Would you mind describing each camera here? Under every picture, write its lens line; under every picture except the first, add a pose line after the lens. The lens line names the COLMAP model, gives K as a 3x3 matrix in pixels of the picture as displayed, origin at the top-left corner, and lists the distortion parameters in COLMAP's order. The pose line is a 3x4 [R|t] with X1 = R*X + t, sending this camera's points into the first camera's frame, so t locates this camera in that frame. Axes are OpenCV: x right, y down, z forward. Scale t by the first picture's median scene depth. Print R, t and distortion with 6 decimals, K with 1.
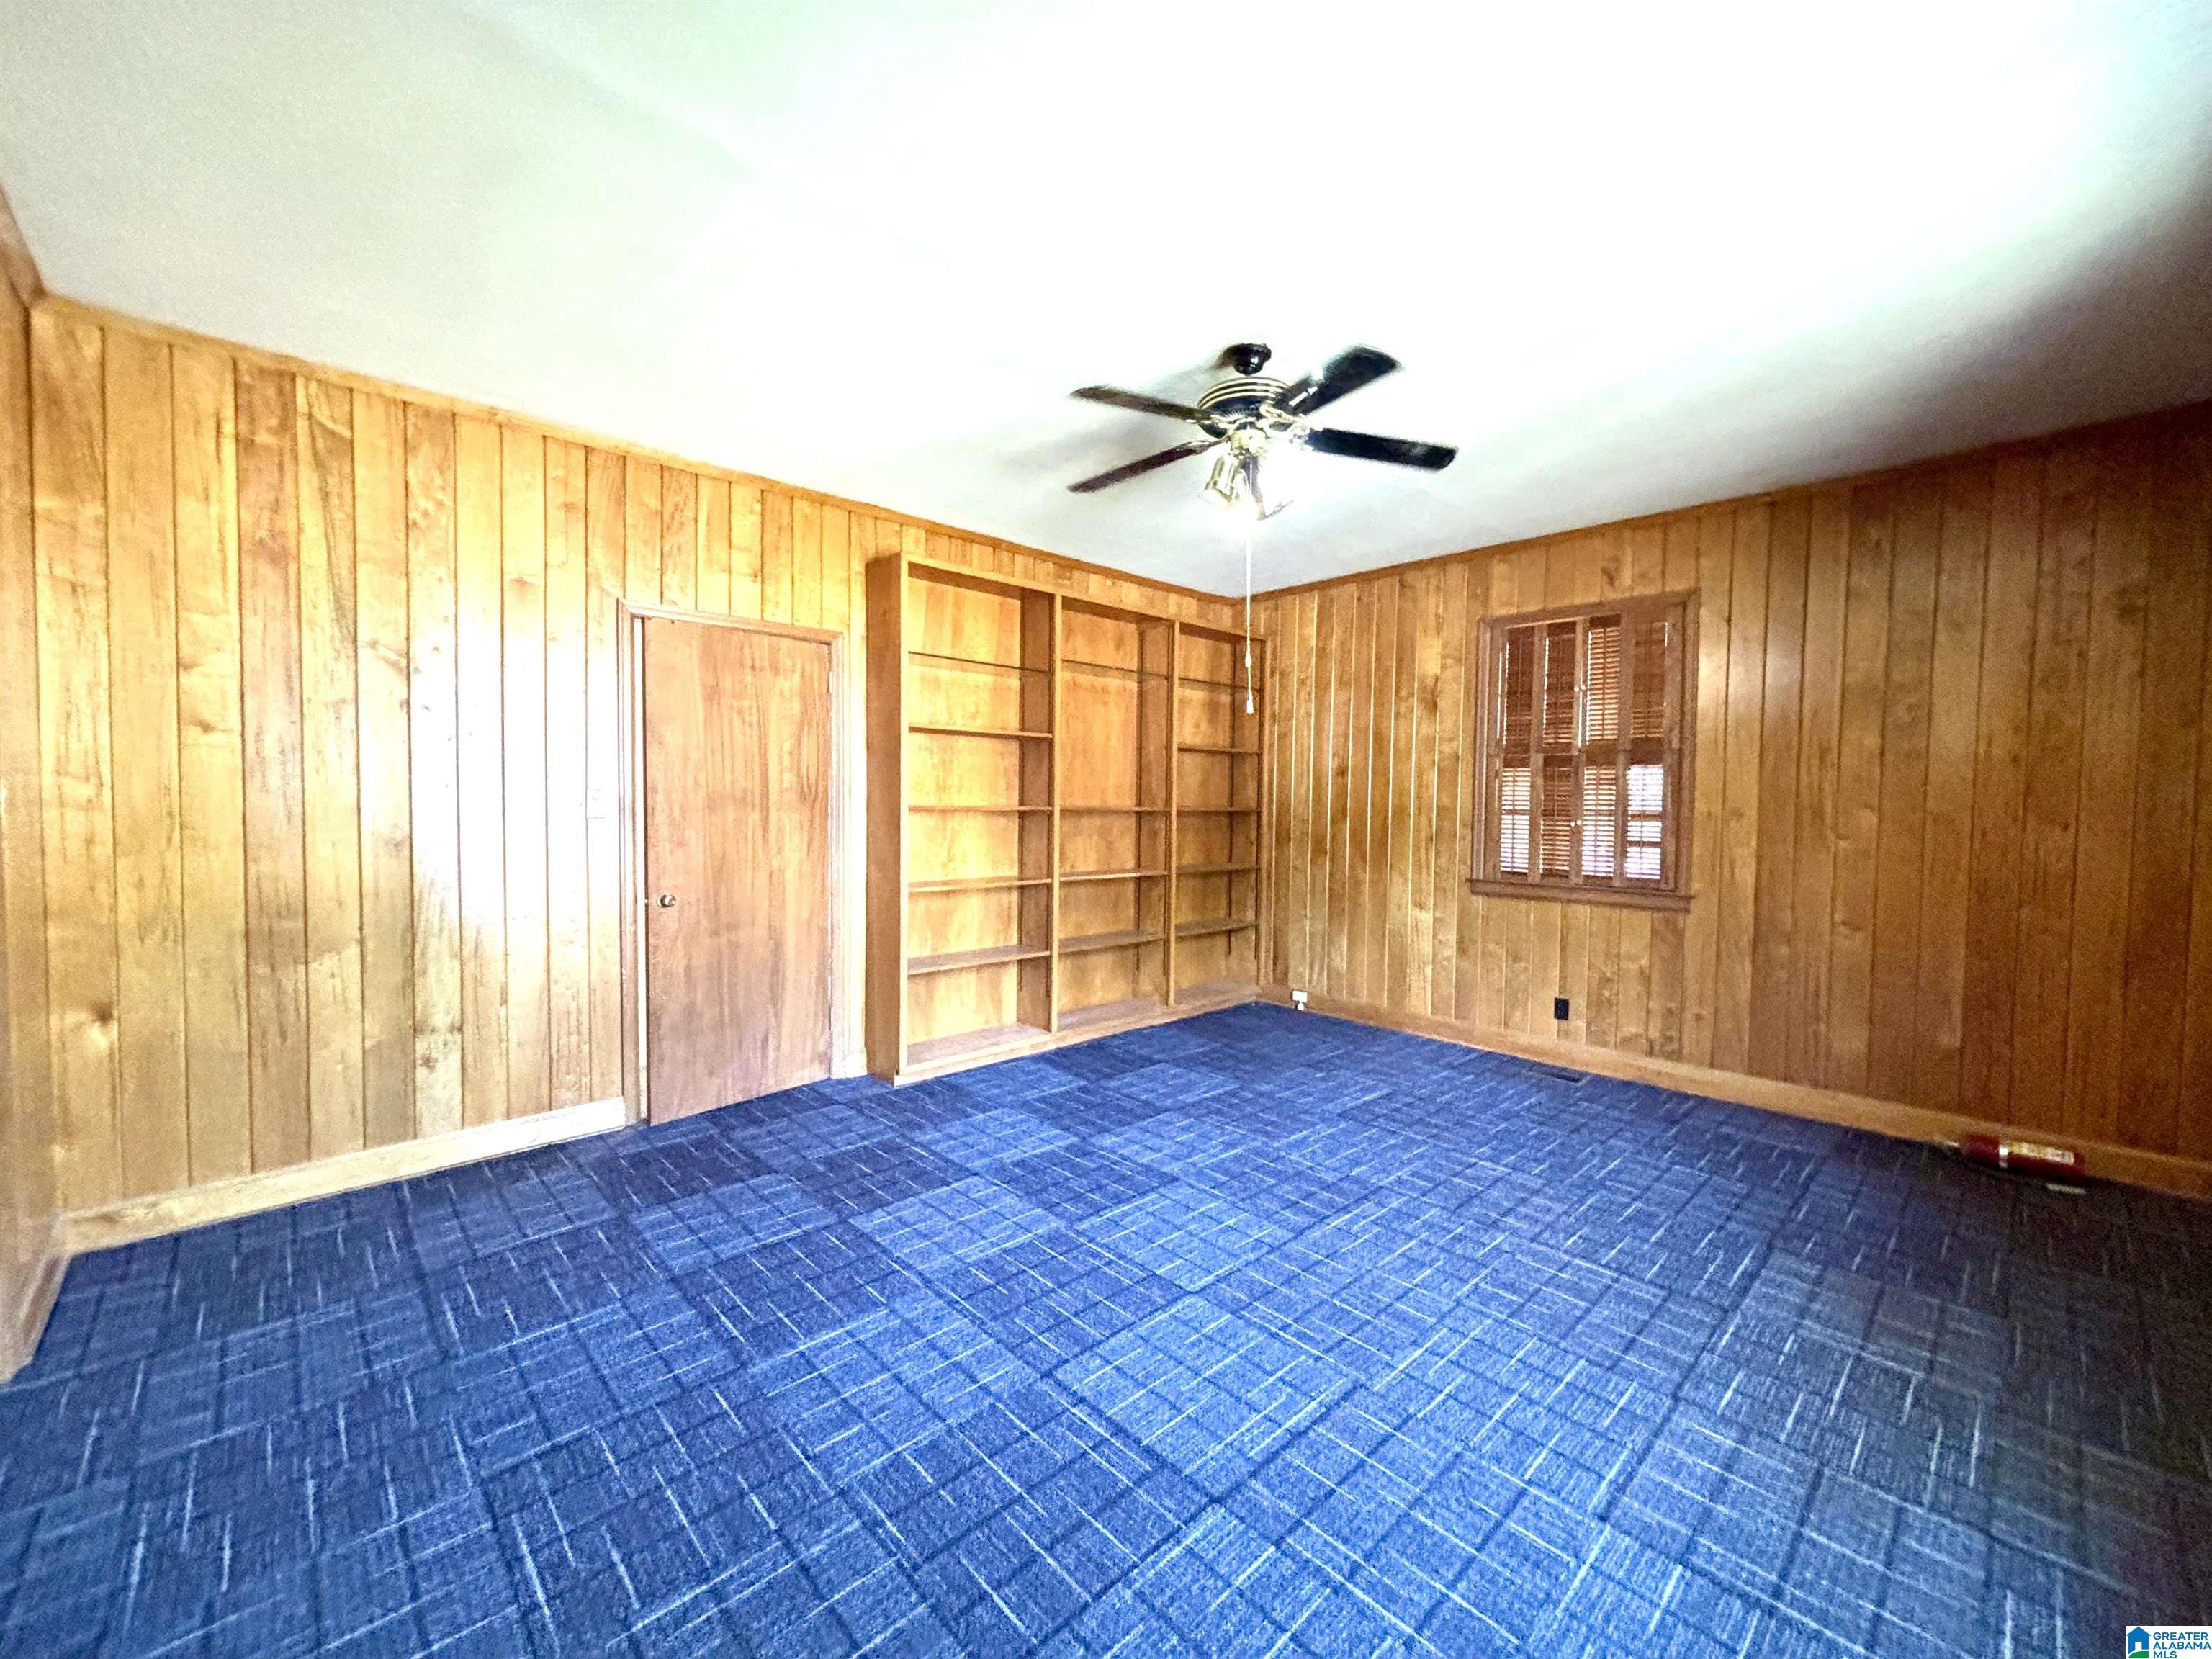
lens RADIAL K [[885.0, 0, 1107.4], [0, 885.0, 832.7], [0, 0, 1]] dist [-0.000878, 0.000052]
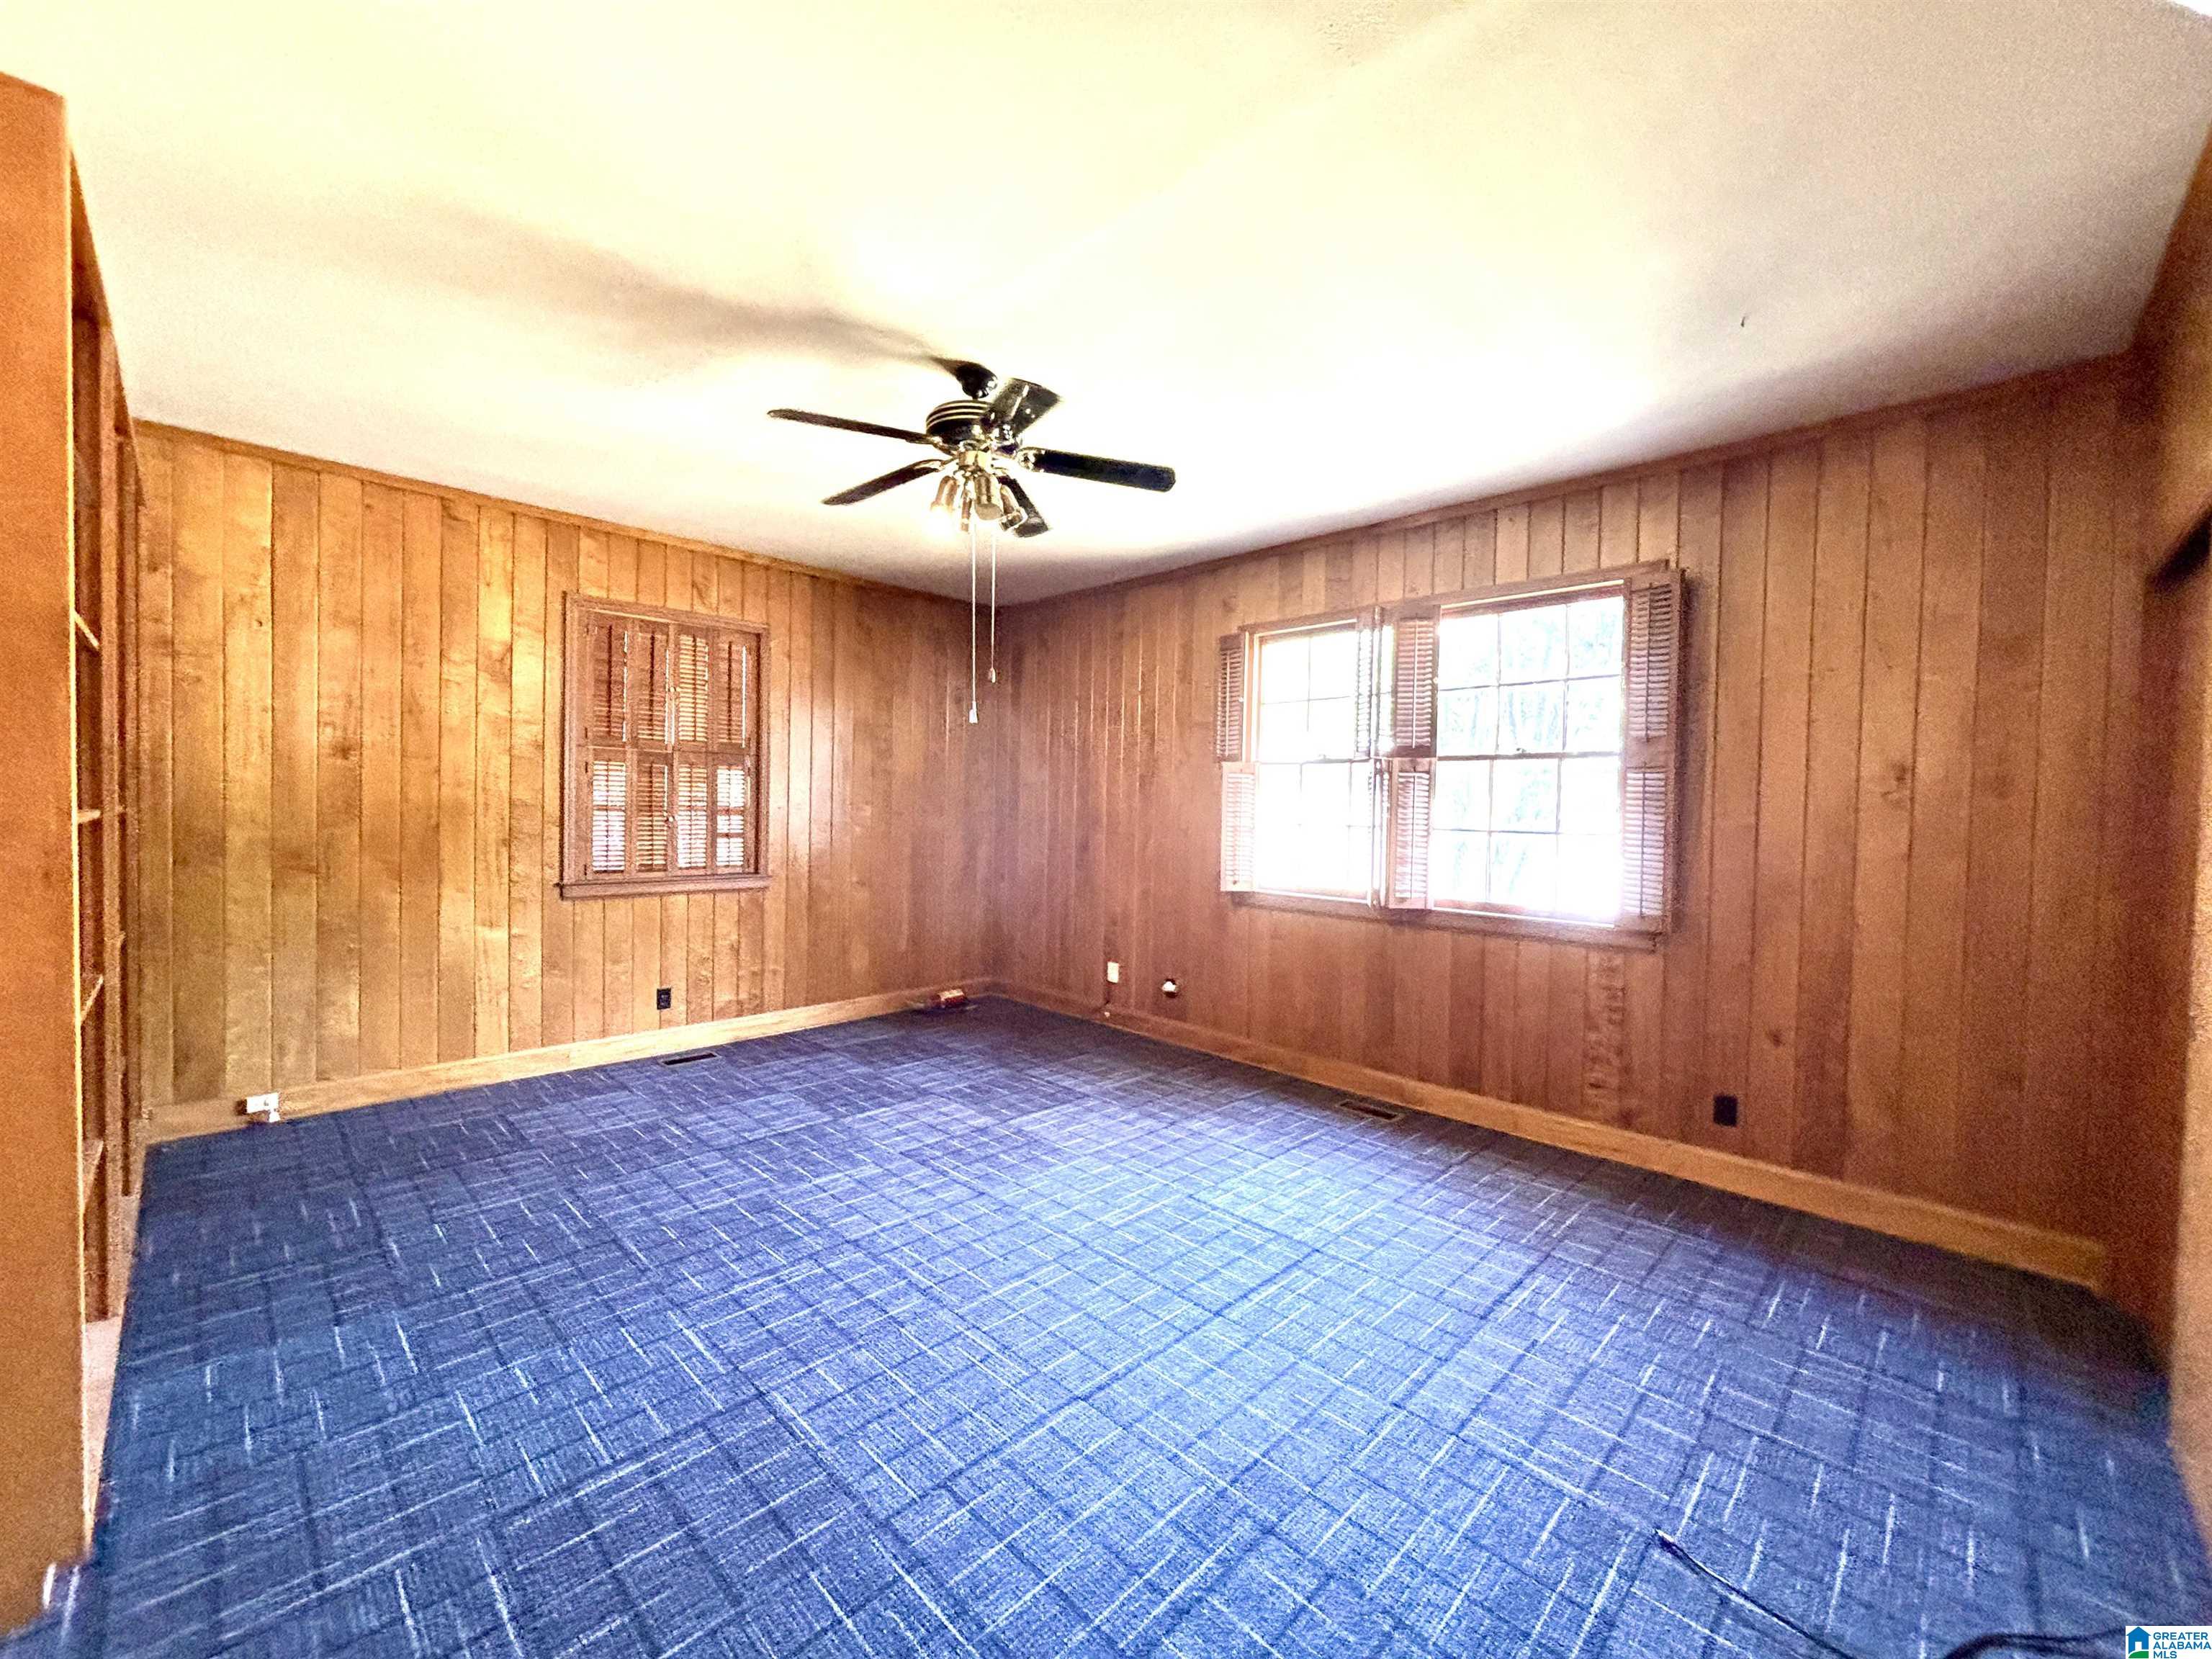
lens RADIAL K [[885.0, 0, 1103.2], [0, 885.0, 821.6], [0, 0, 1]] dist [-0.000878, 0.000052]
pose [[-0.037204, -0.026984, 0.998943, -0.550487], [0.017079, 0.999472, 0.027634, -0.027837], [-0.999162, 0.018089, -0.036724, 0.542584]]
